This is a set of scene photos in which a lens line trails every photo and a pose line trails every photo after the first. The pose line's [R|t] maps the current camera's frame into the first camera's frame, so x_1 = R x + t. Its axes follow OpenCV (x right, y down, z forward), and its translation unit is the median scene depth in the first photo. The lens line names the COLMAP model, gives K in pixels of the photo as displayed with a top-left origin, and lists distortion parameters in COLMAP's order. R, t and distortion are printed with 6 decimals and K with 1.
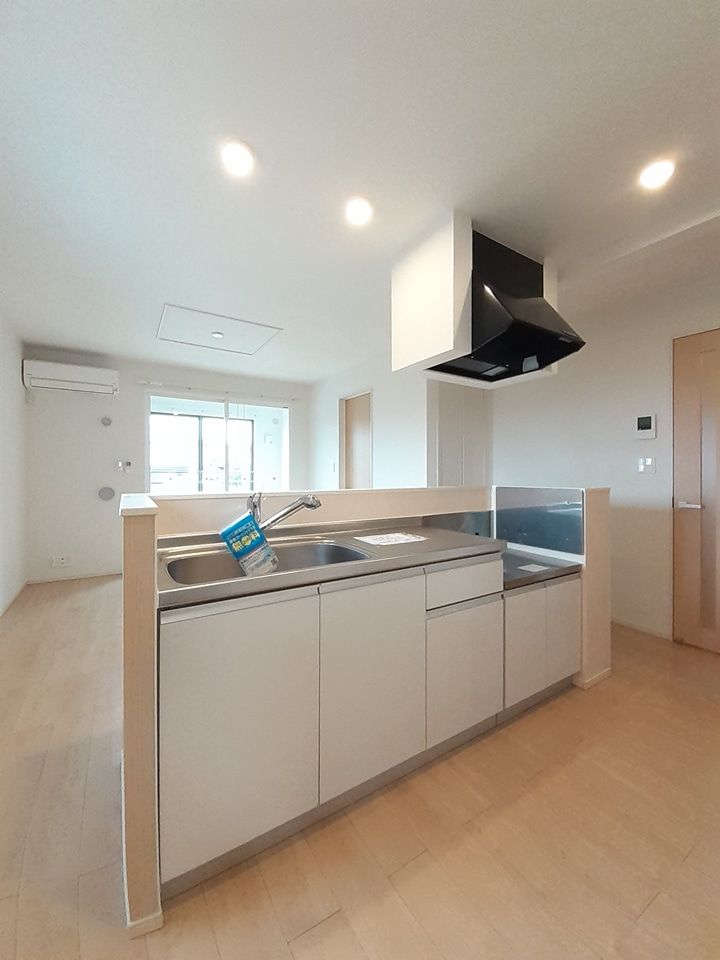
lens RADIAL K [[383.4, 0, 362.2], [0, 383.4, 477.1], [0, 0, 1]] dist [0.019754, -0.000392]
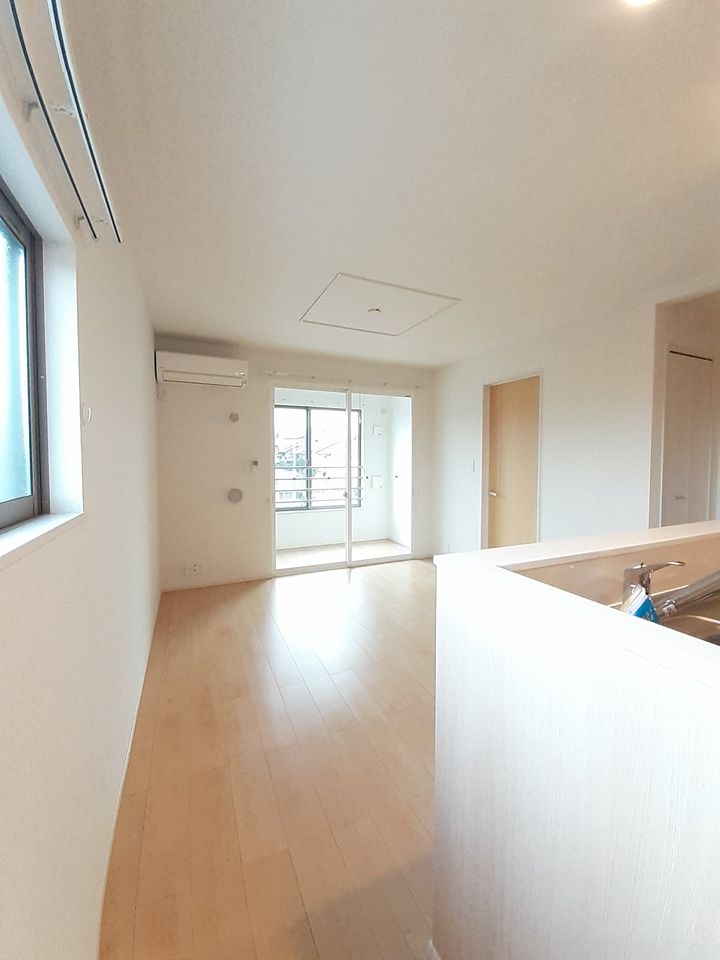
lens RADIAL K [[383.4, 0, 360.2], [0, 383.4, 479.4], [0, 0, 1]] dist [0.019754, -0.000392]
pose [[0.990550, 0.012276, -0.136603, -0.231692], [-0.005780, 0.998838, 0.047851, -0.040478], [0.137031, -0.046609, 0.989470, 0.132191]]
